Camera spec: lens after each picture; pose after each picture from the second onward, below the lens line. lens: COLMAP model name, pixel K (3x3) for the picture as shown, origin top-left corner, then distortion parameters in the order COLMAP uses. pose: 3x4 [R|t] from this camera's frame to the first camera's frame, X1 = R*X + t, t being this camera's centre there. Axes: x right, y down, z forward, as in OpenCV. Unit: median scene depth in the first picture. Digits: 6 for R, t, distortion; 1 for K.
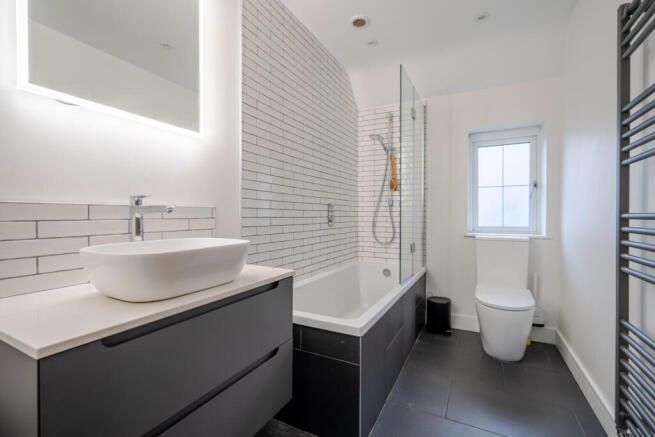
lens RADIAL K [[298.7, 0, 329.7], [0, 298.7, 212.7], [0, 0, 1]] dist [-0.000482, 0.000251]
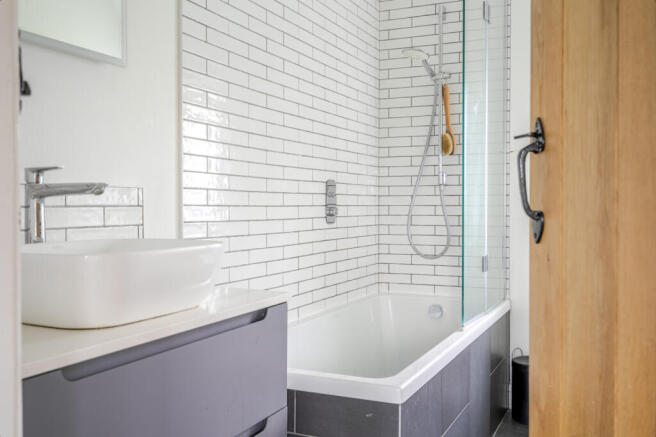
lens RADIAL K [[655.4, 0, 327.5], [0, 655.4, 205.6], [0, 0, 1]] dist [0.020104, 0.005016]
pose [[0.999231, -0.003658, 0.039042, -0.044966], [0.003384, 0.999969, 0.007082, 0.005240], [-0.039067, -0.006944, 0.999212, -0.147015]]
